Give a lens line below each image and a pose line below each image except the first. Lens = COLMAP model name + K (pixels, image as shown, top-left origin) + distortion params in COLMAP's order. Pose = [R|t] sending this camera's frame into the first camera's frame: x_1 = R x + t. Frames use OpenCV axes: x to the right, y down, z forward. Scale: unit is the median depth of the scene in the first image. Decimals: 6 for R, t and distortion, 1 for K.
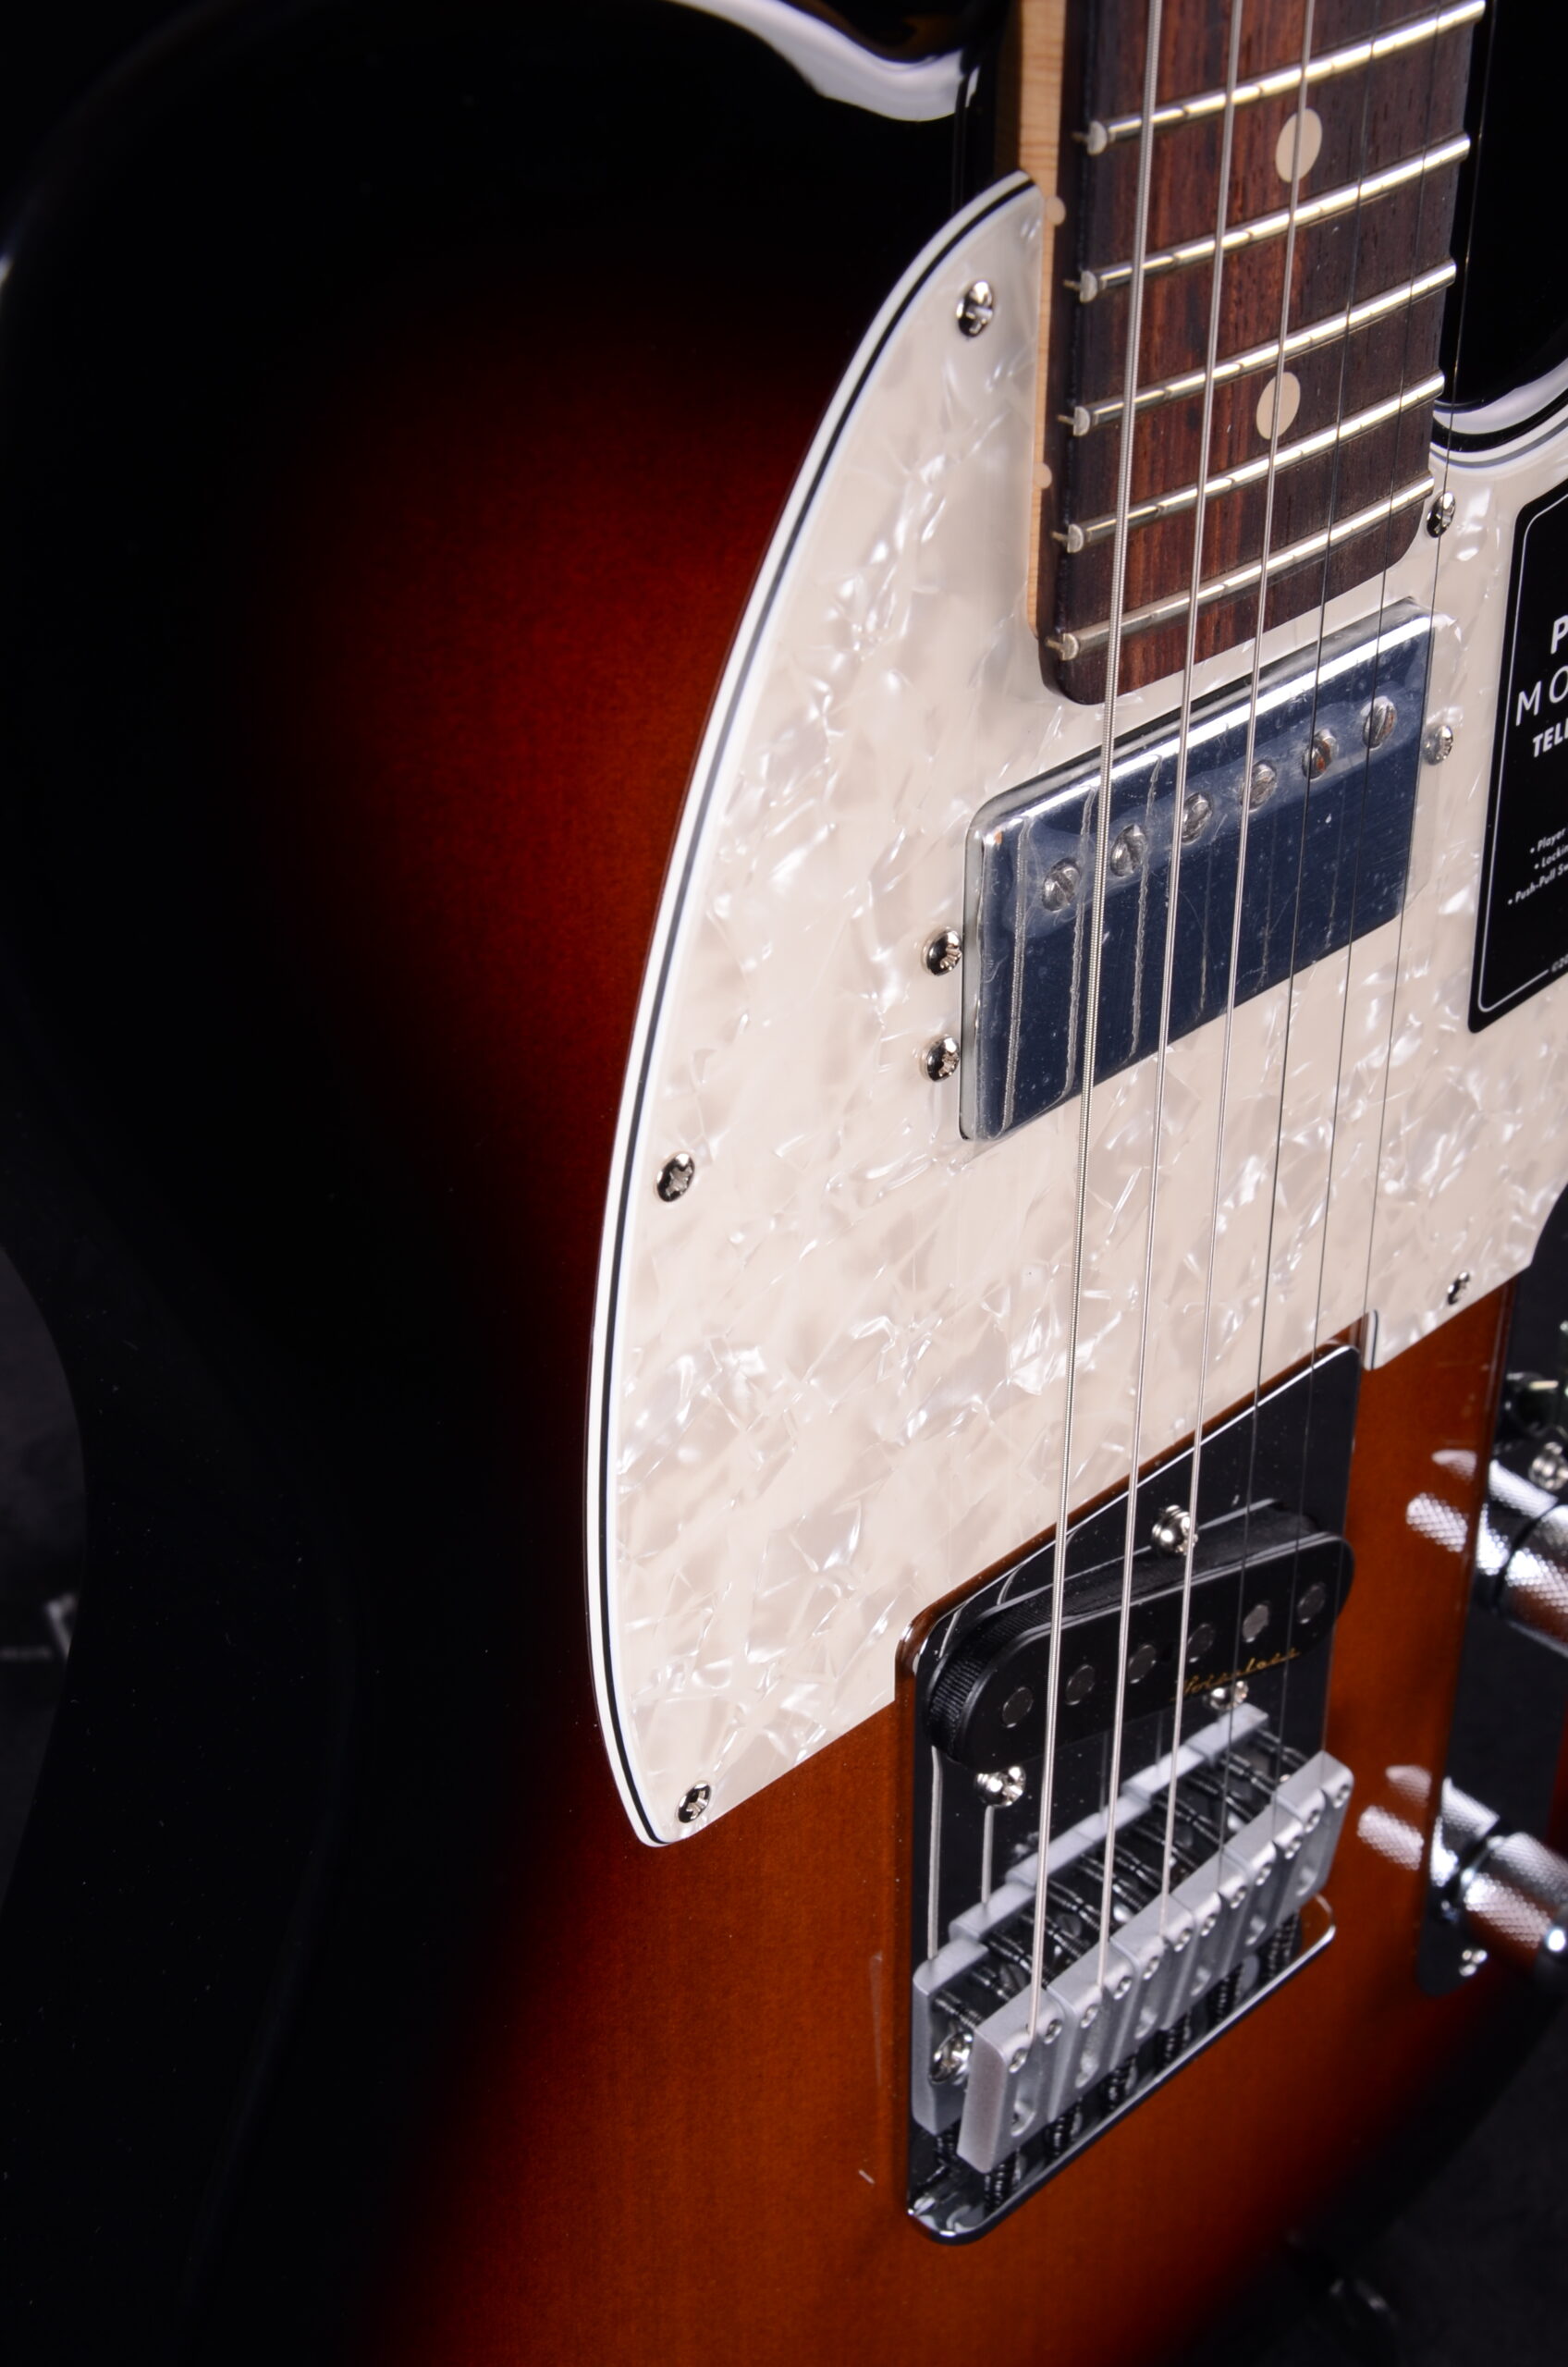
lens RADIAL K [[3545.7, 0, 786.5], [0, 3545.7, 1208.6], [0, 0, 1]] dist [0.077210, 0.696888]
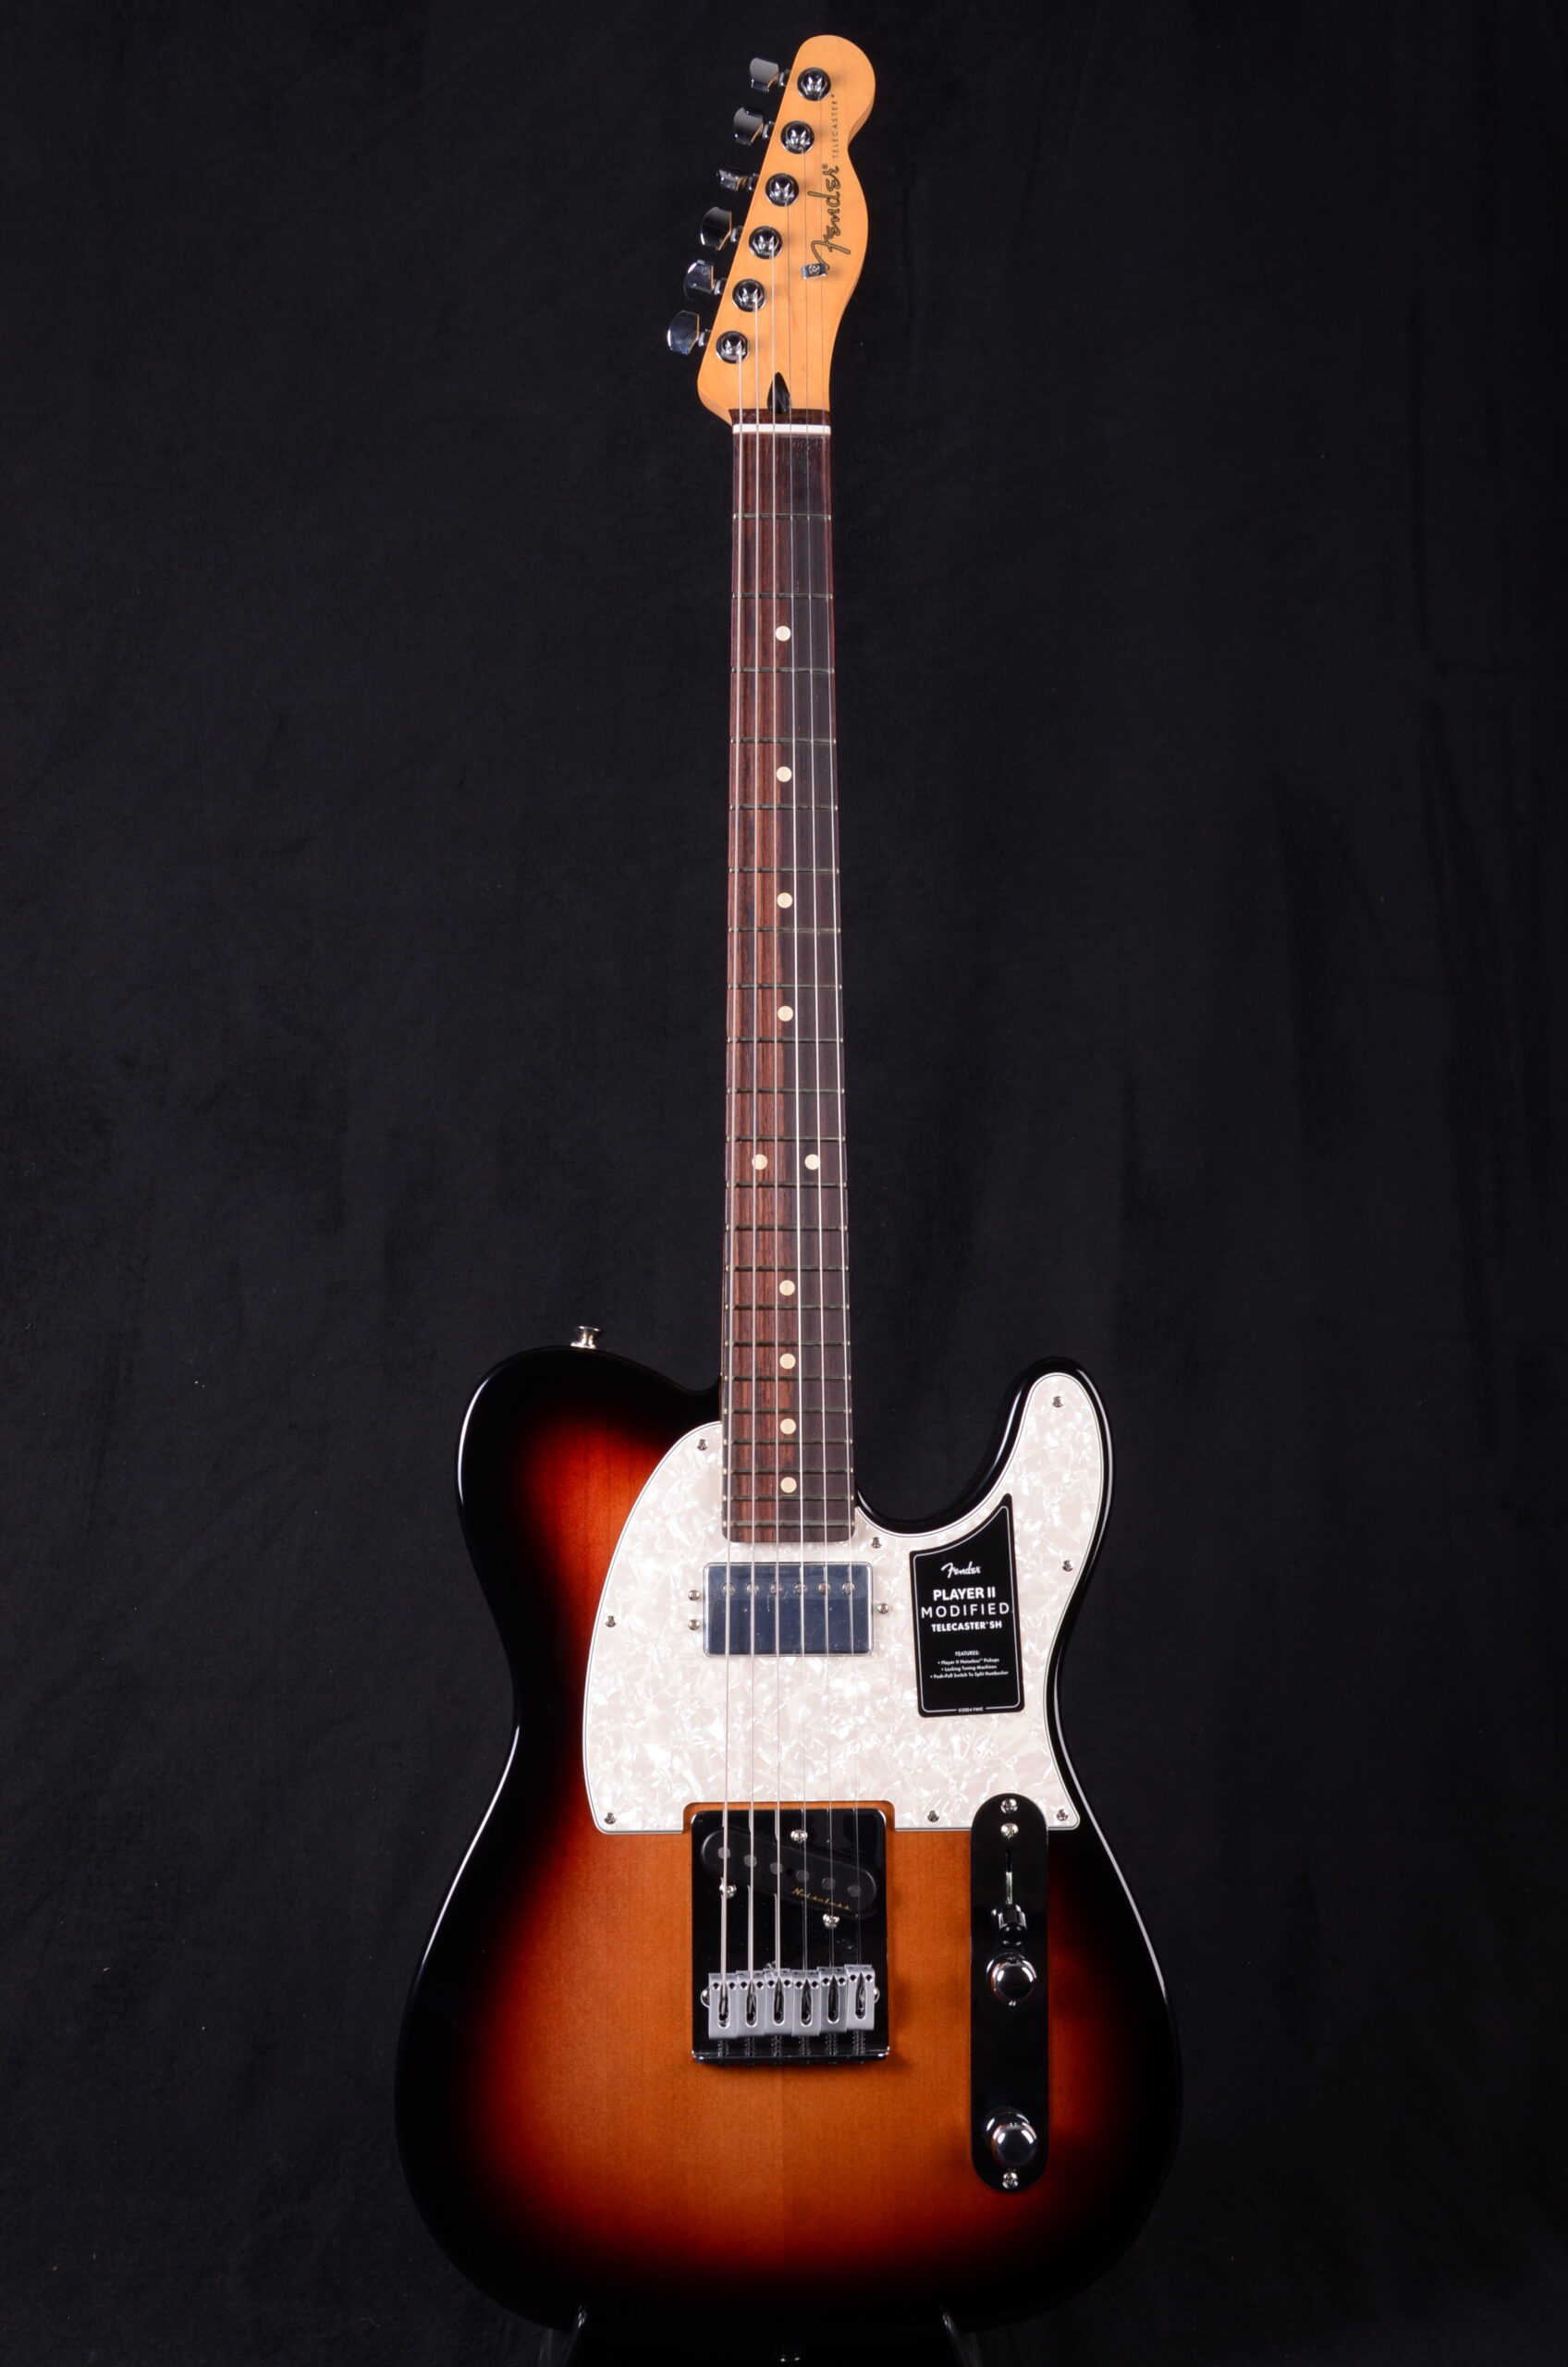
lens RADIAL K [[3014.7, 0, 783.8], [0, 3014.7, 1201.1], [0, 0, 1]] dist [0.010460, 0.484207]
pose [[0.746963, -0.066934, -0.661488, 2.458011], [-0.377025, 0.776843, -0.504349, 1.297112], [0.547630, 0.626127, 0.555037, -1.201053]]
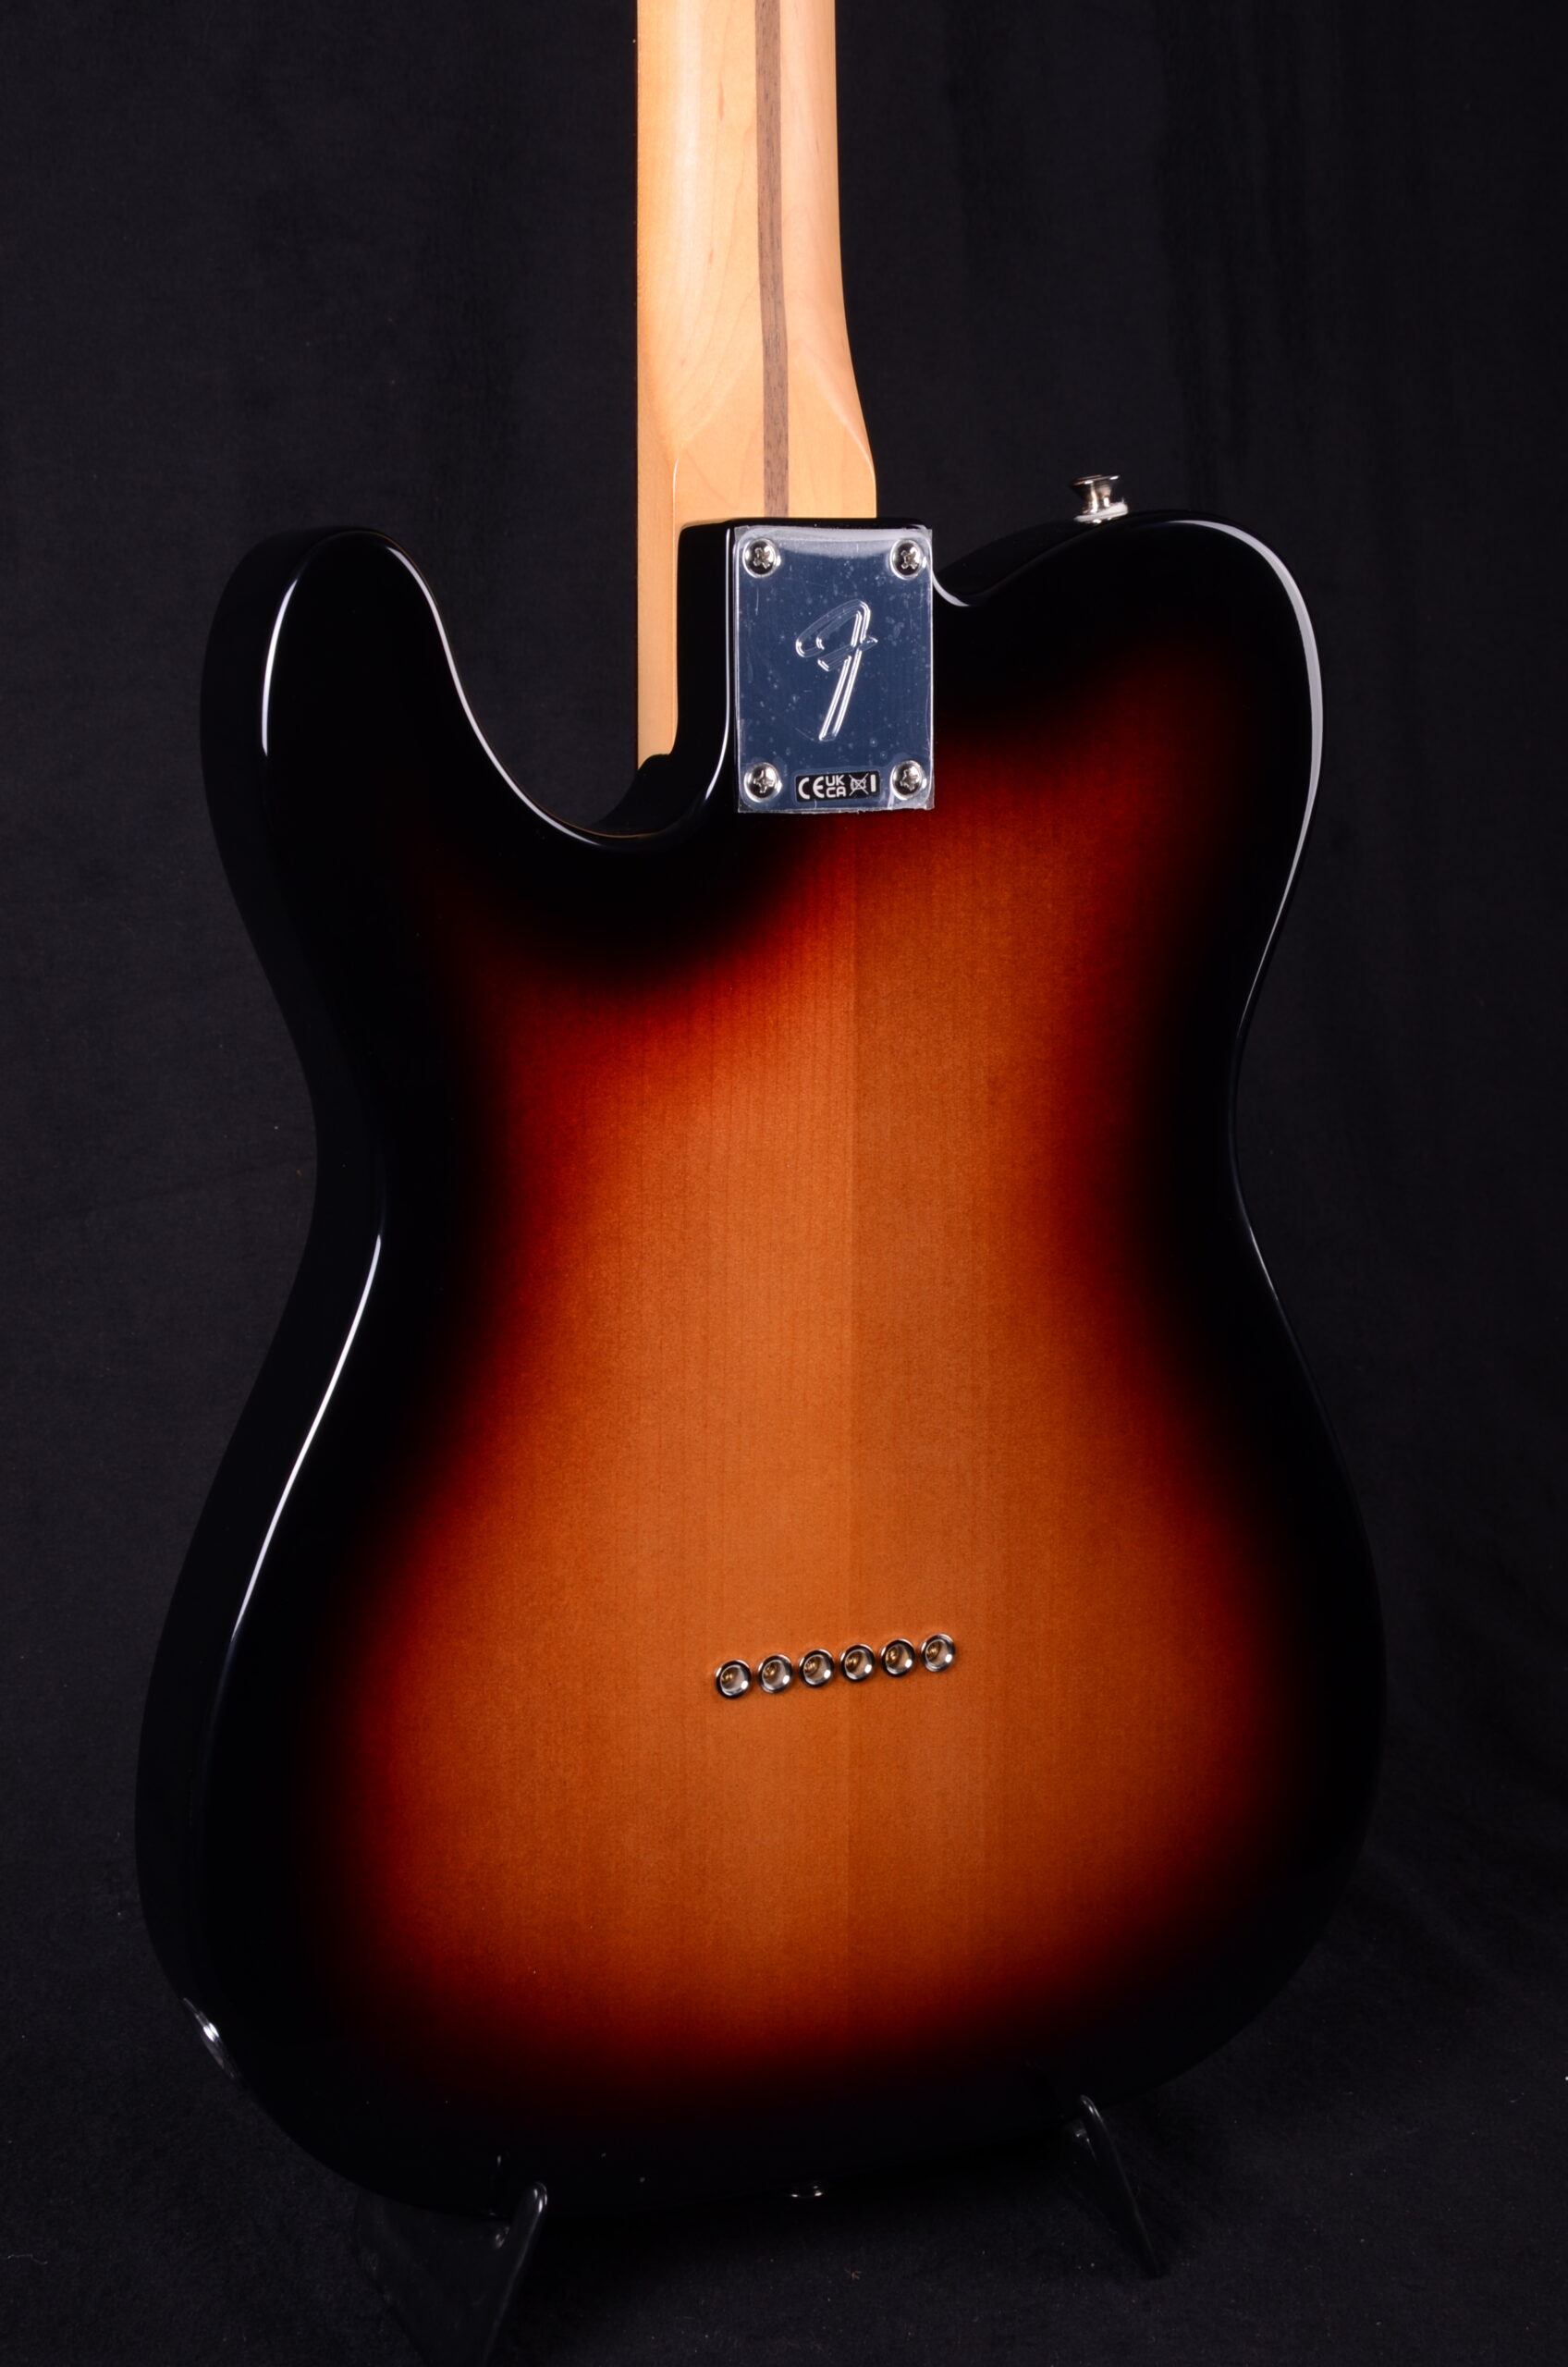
lens RADIAL K [[3940.1, 0, 790.8], [0, 3940.1, 1214.1], [0, 0, 1]] dist [0.216278, 0.255958]
pose [[0.952051, -0.016706, -0.305483, 0.919598], [-0.138819, 0.866212, -0.480005, 1.310359], [0.272632, 0.499396, 0.822359, -1.061657]]
